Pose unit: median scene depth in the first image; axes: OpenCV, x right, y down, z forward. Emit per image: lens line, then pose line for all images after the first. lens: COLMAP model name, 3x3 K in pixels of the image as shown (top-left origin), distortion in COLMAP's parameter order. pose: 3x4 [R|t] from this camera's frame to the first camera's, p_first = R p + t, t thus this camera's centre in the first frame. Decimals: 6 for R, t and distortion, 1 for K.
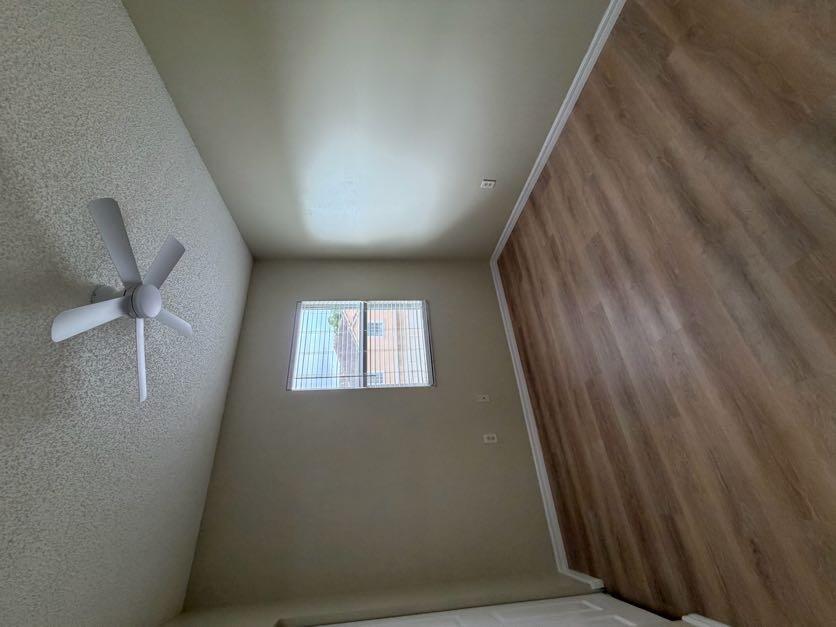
lens RADIAL K [[333.7, 0, 416.1], [0, 333.7, 312.7], [0, 0, 1]] dist [0.000700, -0.000214]
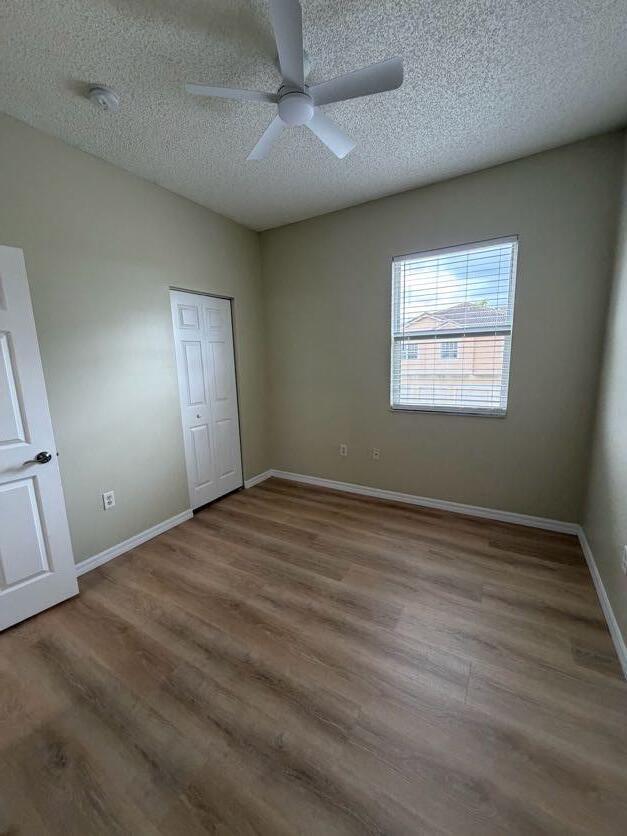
lens RADIAL K [[333.7, 0, 311.7], [0, 333.7, 415.1], [0, 0, 1]] dist [0.000700, -0.000214]
pose [[-0.076662, 0.989329, 0.123902, -0.043661], [-0.495148, -0.145638, 0.856515, -0.675683], [0.865420, 0.004312, 0.501029, 0.380179]]
